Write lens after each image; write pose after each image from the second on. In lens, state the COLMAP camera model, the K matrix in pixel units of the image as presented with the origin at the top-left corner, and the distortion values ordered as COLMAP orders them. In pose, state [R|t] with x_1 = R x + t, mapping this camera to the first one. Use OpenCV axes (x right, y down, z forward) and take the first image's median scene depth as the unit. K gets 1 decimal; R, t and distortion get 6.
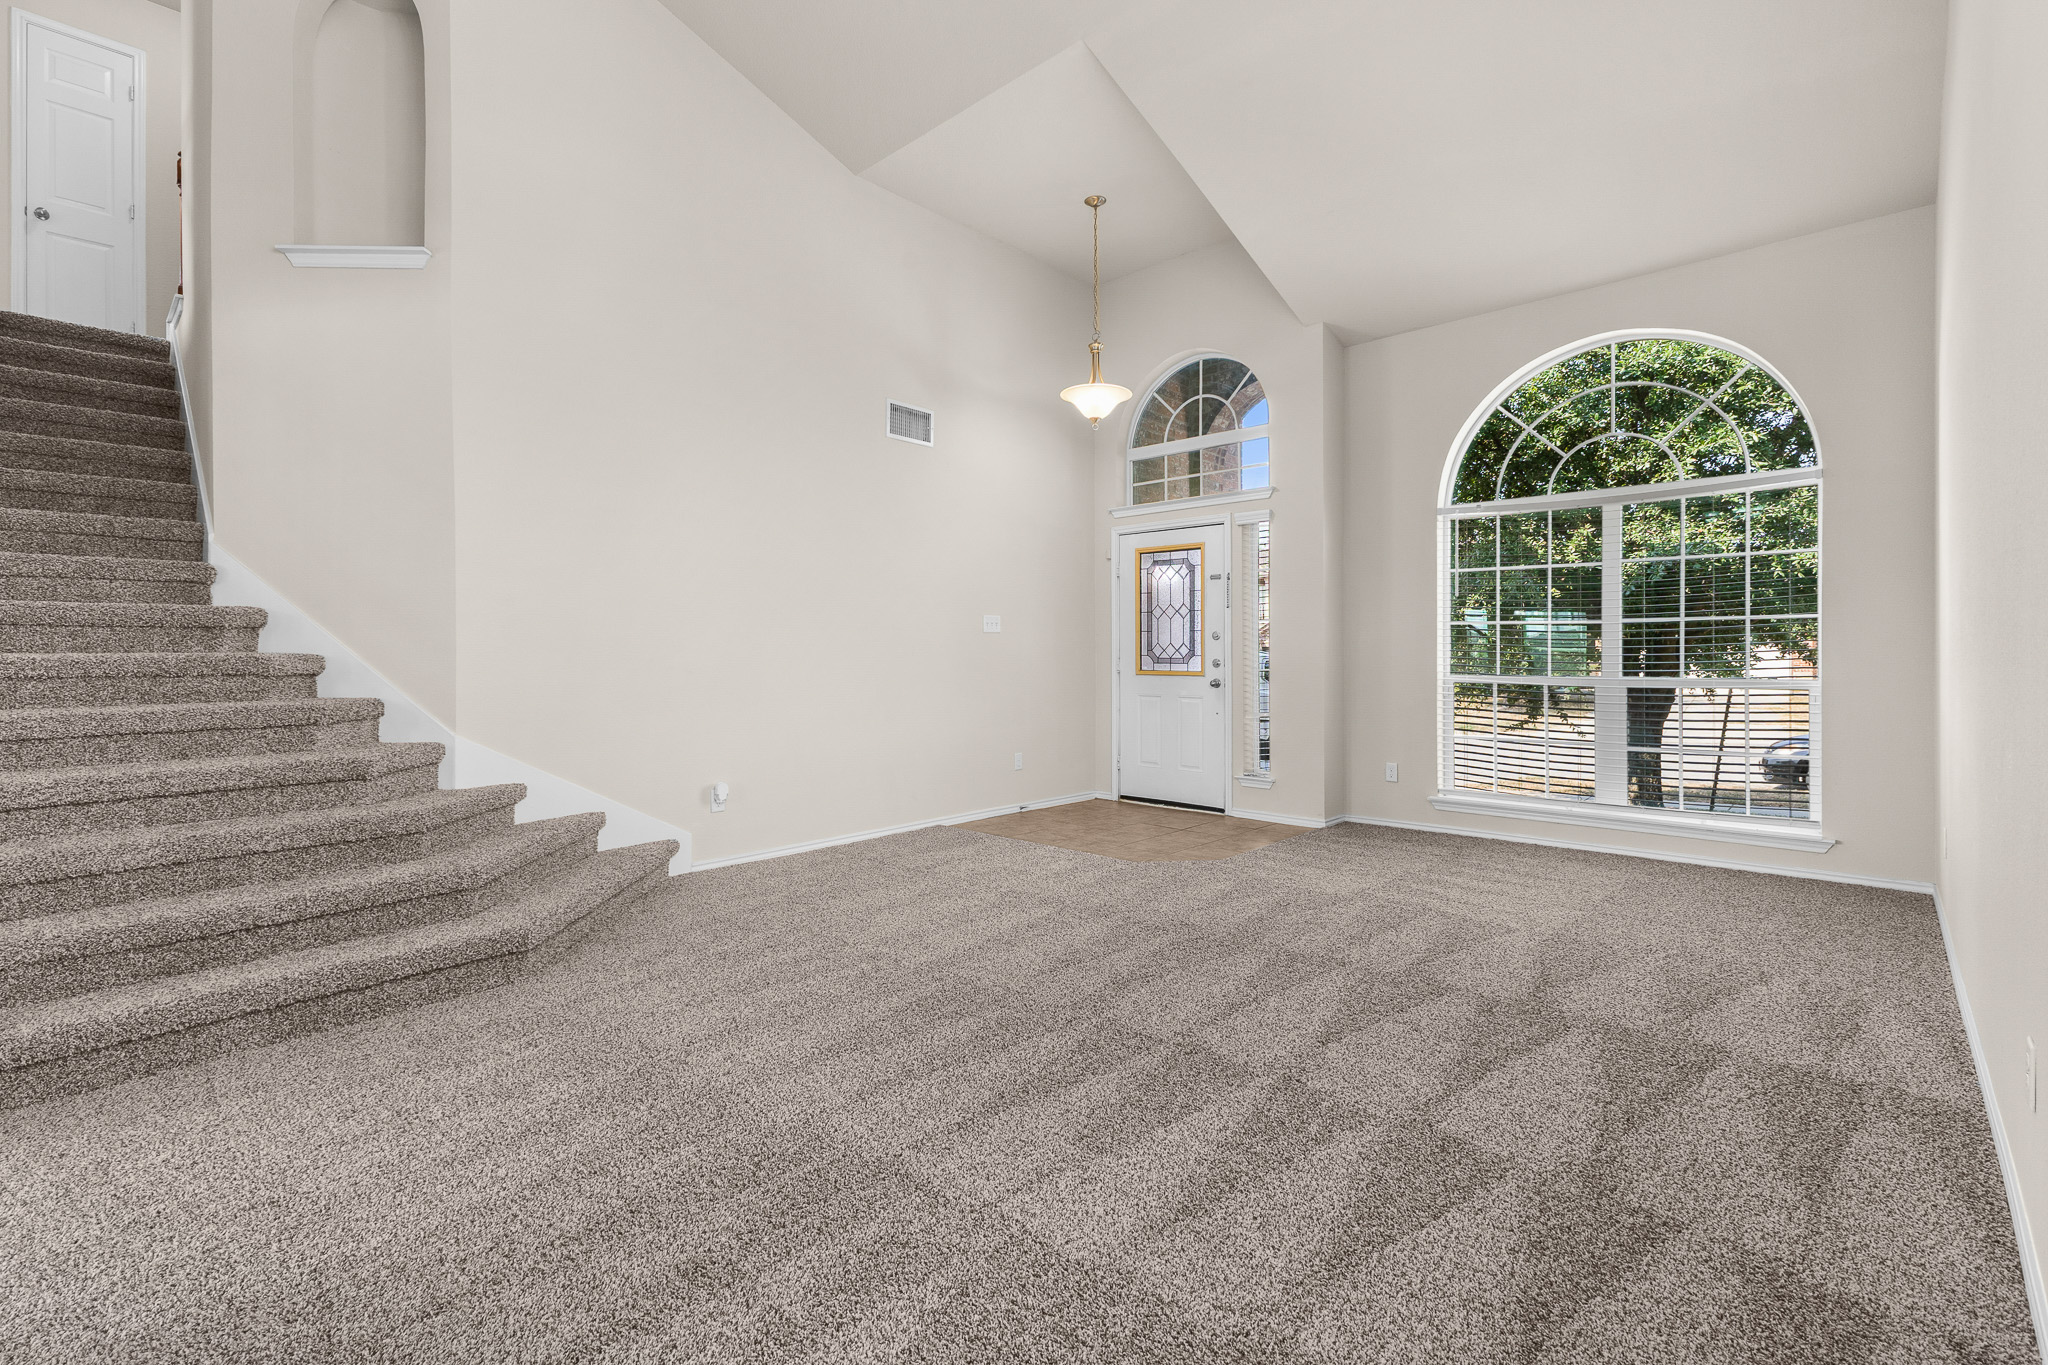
lens RADIAL K [[903.0, 0, 1005.0], [0, 903.0, 677.0], [0, 0, 1]] dist [0.000734, 0.000019]
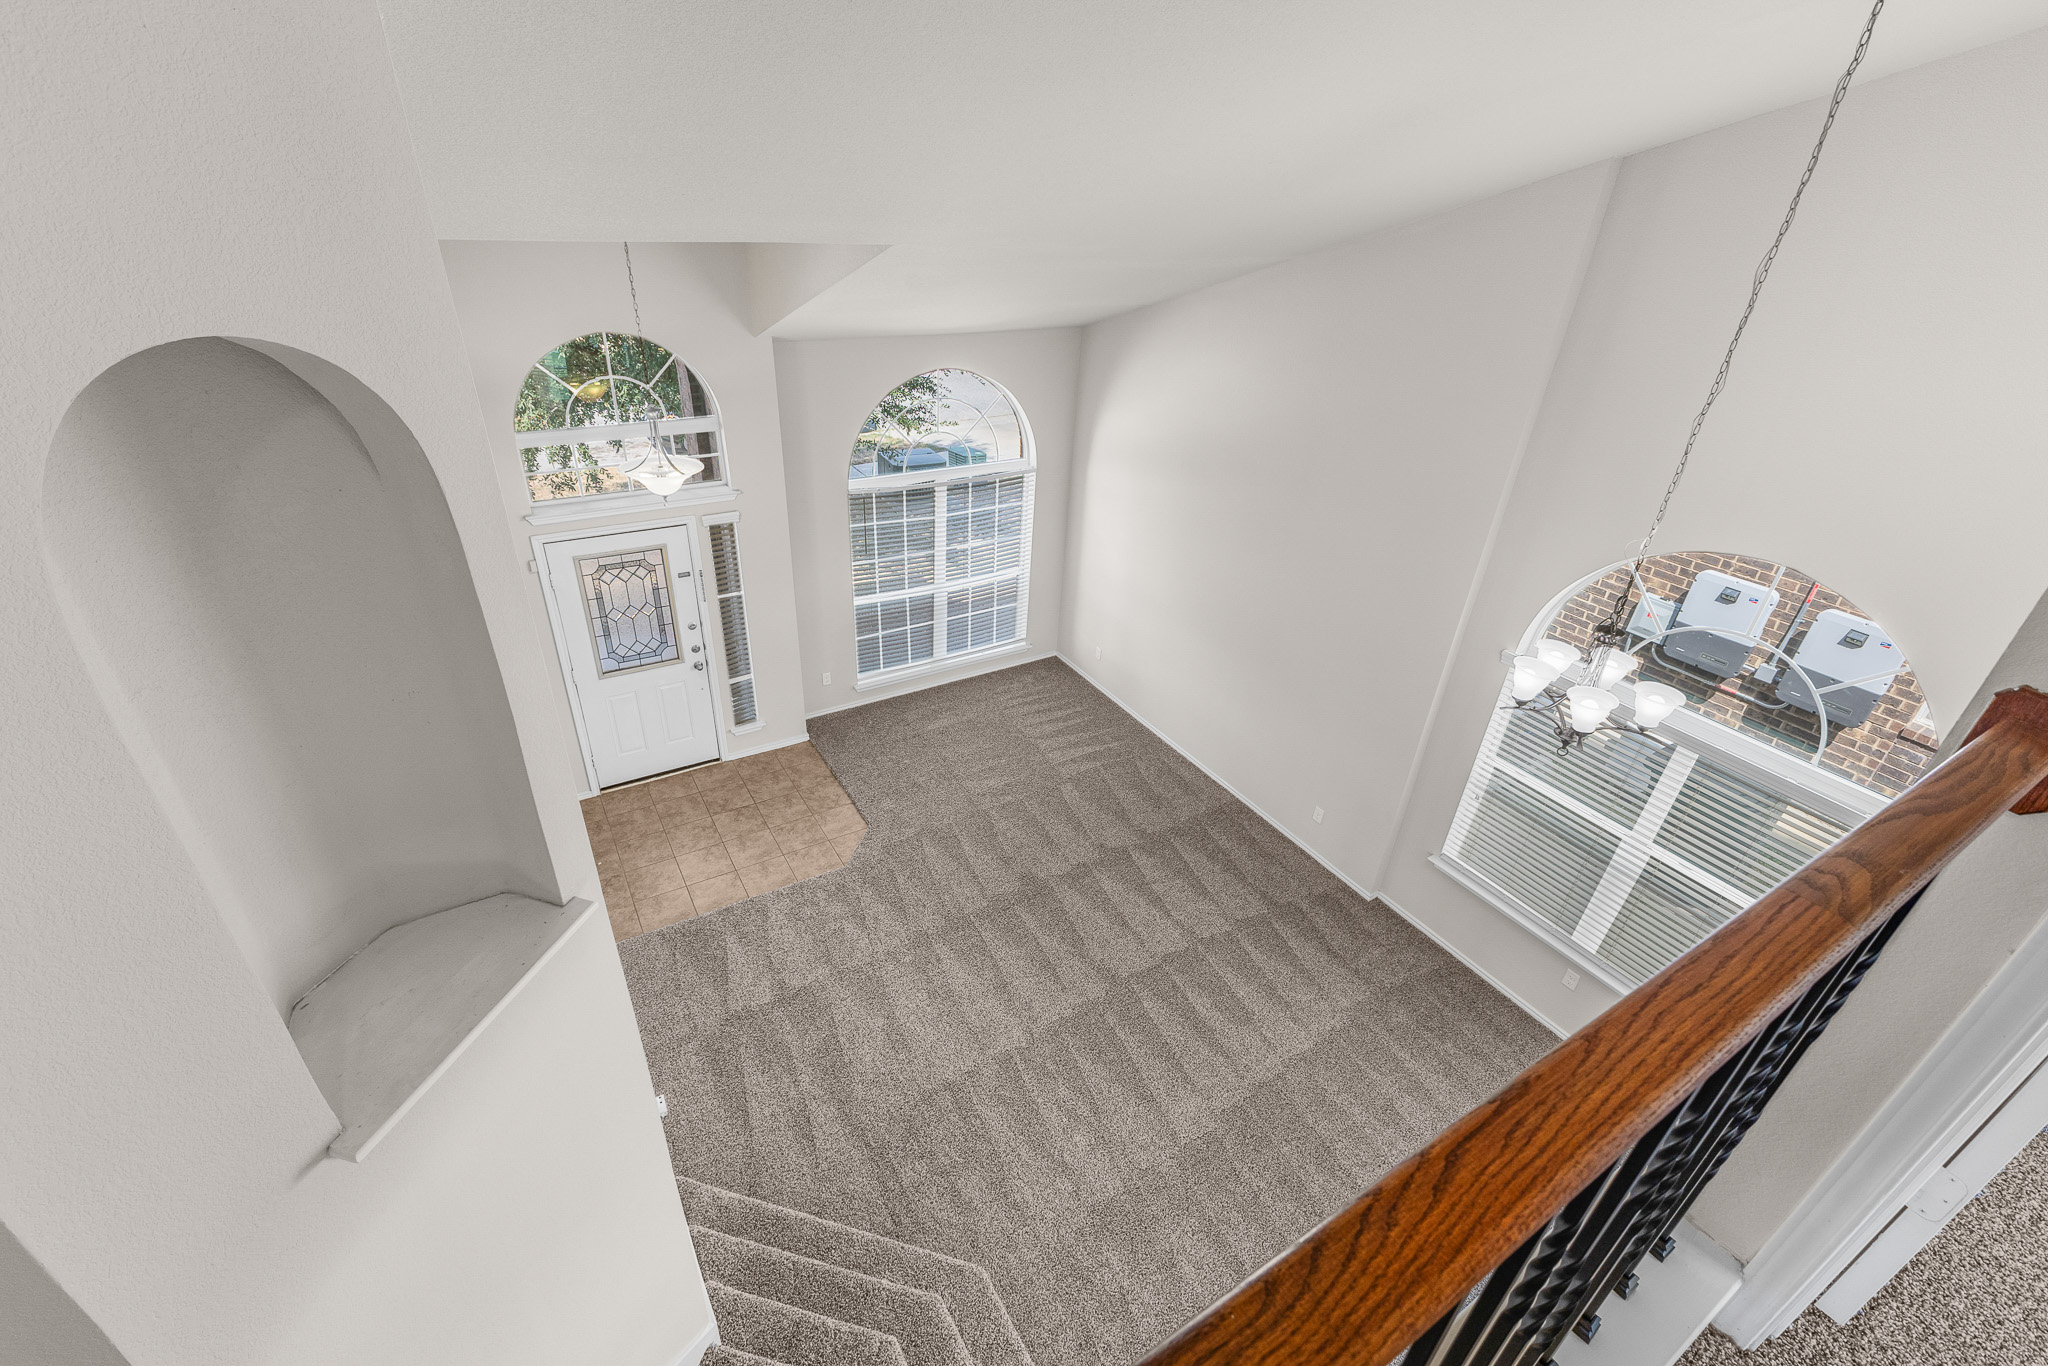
lens RADIAL K [[903.0, 0, 1005.0], [0, 903.0, 677.5], [0, 0, 1]] dist [0.000734, 0.000019]
pose [[0.258056, -0.464783, 0.846985, -0.579809], [-0.024659, 0.873224, 0.486695, -0.503439], [-0.965815, -0.146480, 0.213880, 0.401520]]
